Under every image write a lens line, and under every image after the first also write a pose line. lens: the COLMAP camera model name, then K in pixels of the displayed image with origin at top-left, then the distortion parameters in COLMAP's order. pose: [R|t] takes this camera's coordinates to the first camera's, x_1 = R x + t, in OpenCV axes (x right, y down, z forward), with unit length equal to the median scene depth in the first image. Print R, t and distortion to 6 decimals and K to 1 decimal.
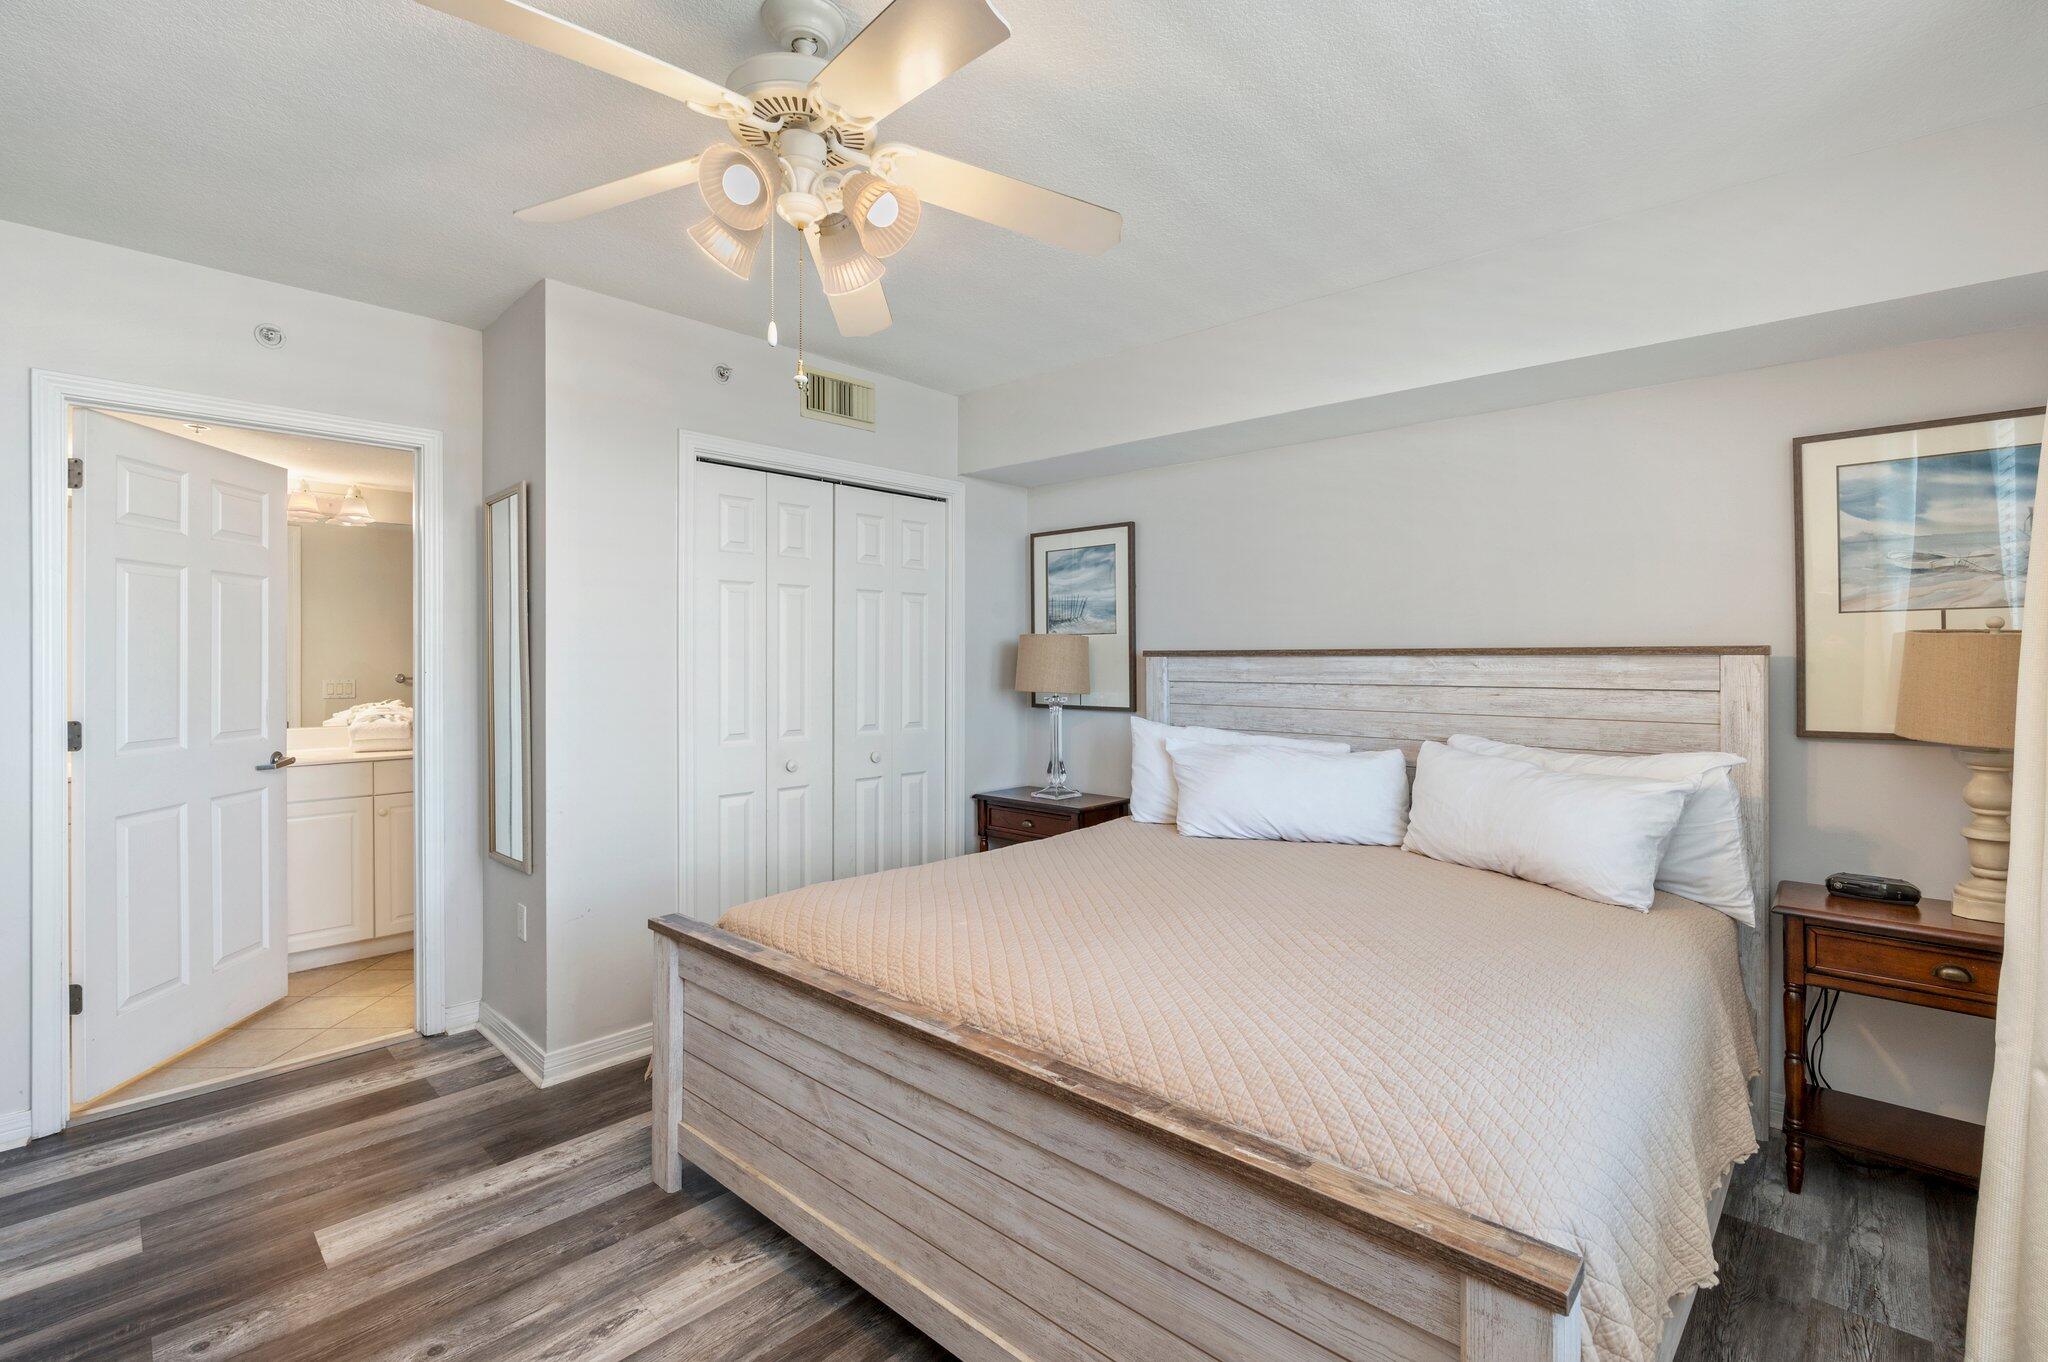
lens RADIAL K [[883.7, 0, 1000.2], [0, 883.7, 654.4], [0, 0, 1]] dist [0.003204, 0.001389]
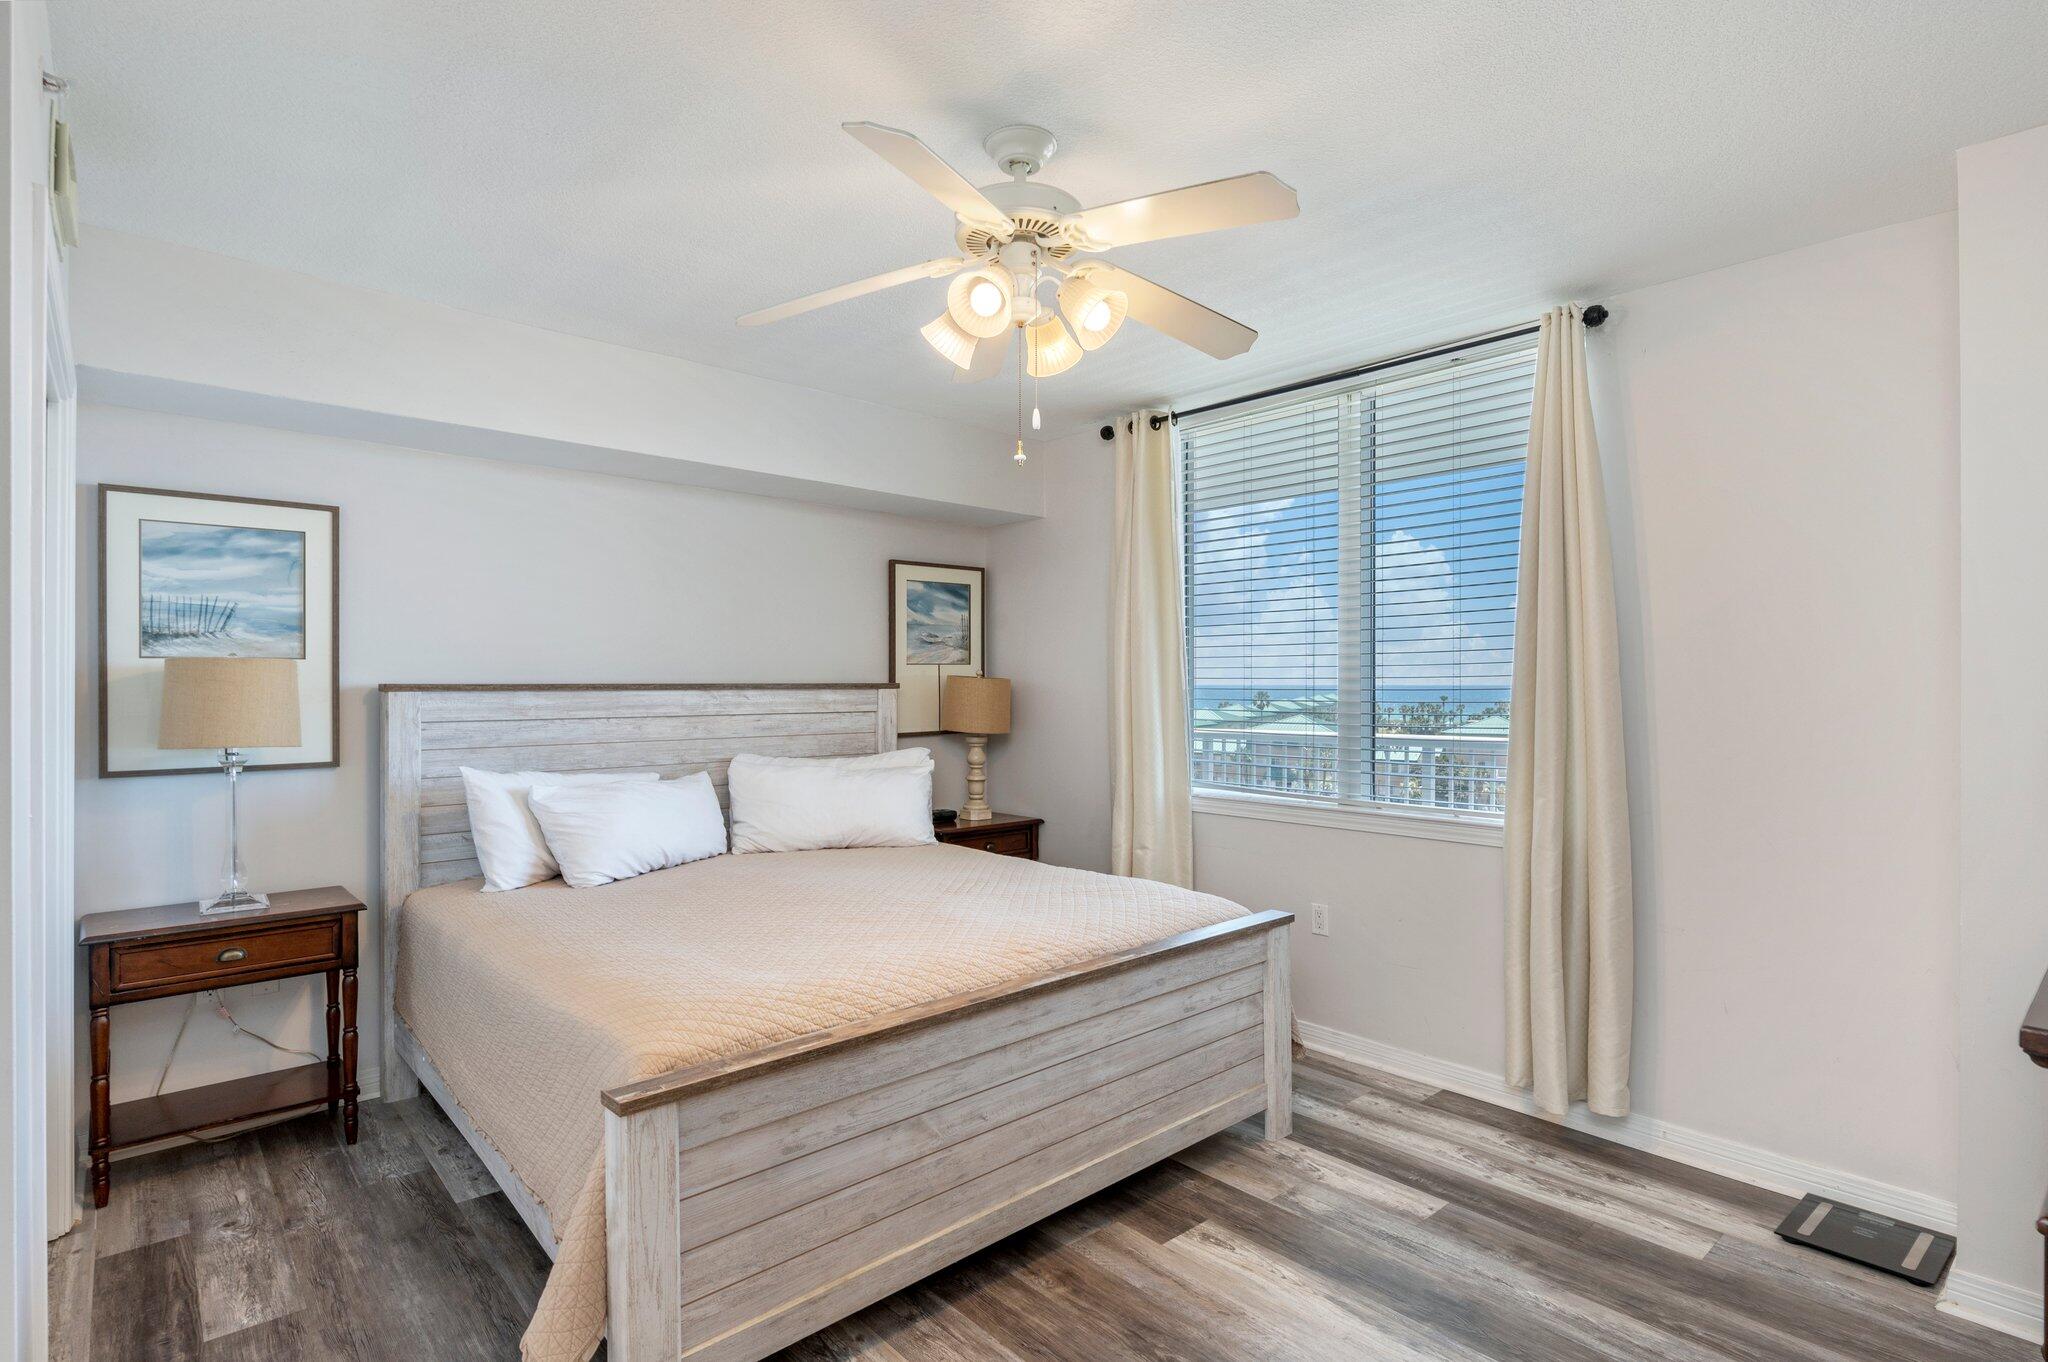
lens RADIAL K [[1026.3, 0, 1011.0], [0, 1026.3, 686.8], [0, 0, 1]] dist [-0.014154, 0.001014]
pose [[0.095954, -0.001355, 0.995385, -0.894580], [-0.002280, 0.999996, 0.001581, -0.005825], [-0.995383, -0.002421, 0.095950, 0.516151]]
